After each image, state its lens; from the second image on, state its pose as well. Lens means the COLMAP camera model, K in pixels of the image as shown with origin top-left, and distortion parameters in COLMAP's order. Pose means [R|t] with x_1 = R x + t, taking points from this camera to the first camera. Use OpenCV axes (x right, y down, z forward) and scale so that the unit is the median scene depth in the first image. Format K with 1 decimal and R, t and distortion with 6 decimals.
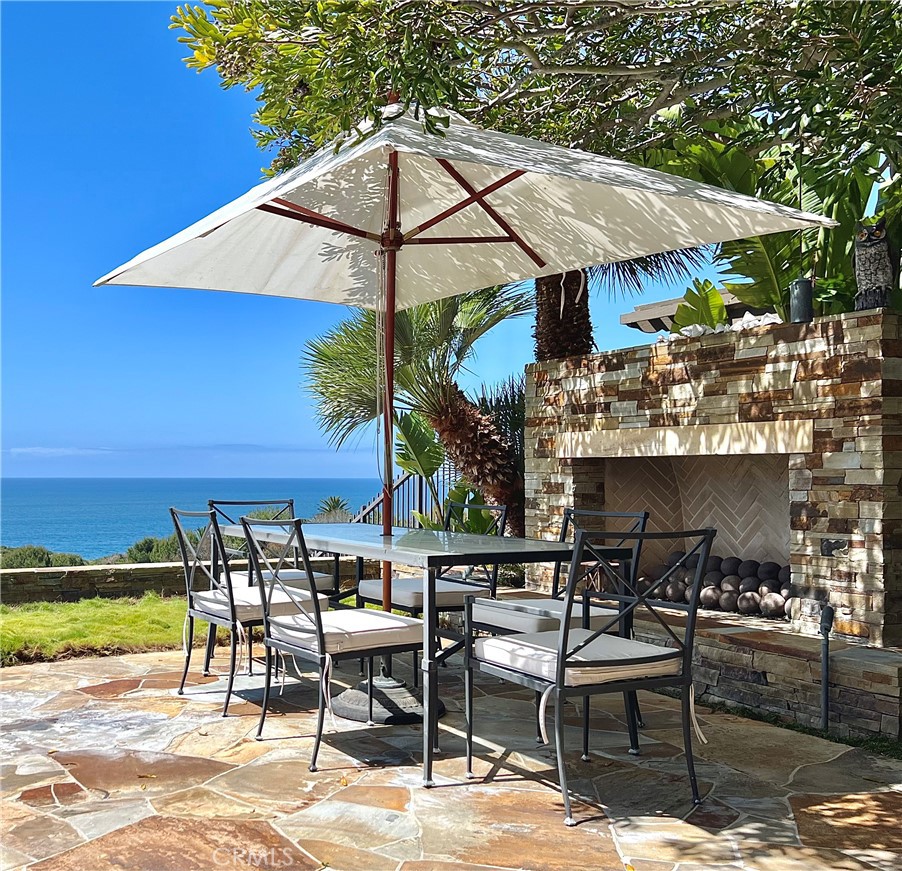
lens RADIAL K [[1336.2, 0, 449.3], [0, 1336.2, 431.2], [0, 0, 1]] dist [0.055663, 0.000000]
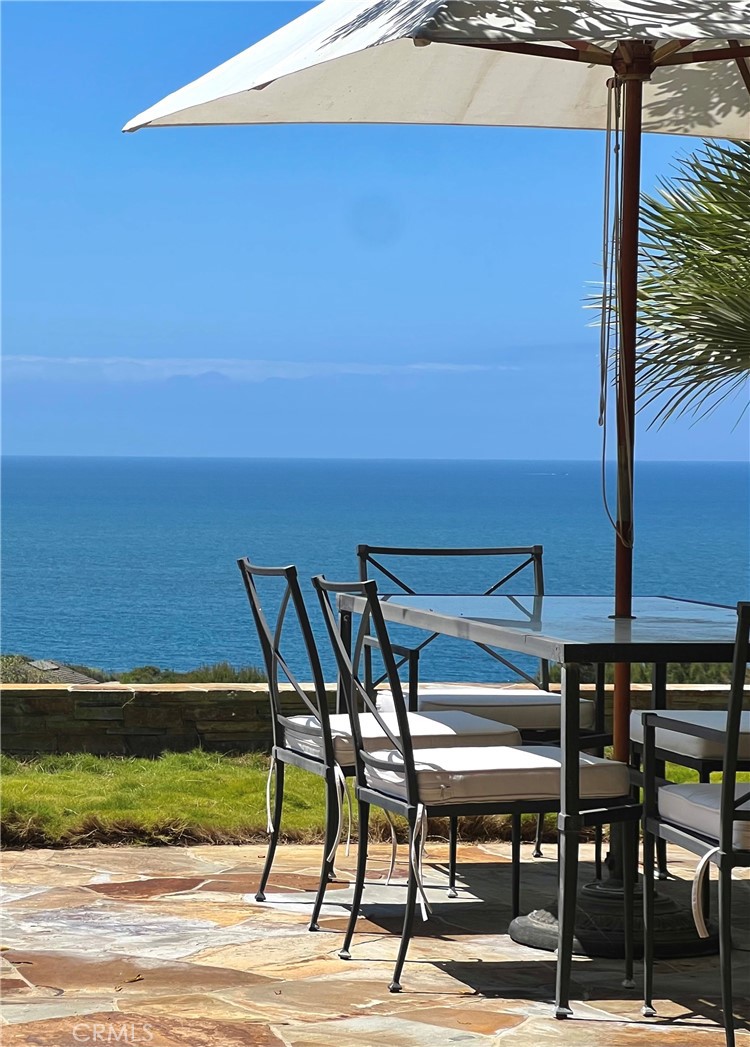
lens RADIAL K [[4030.4, 0, 374.9], [0, 4030.4, 523.3], [0, 0, 1]] dist [-0.295378, 0.000000]
pose [[0.966909, 0.011362, -0.254867, 0.256531], [0.000566, 0.998910, 0.046682, -0.033316], [0.255120, -0.045282, 0.965849, -0.553051]]
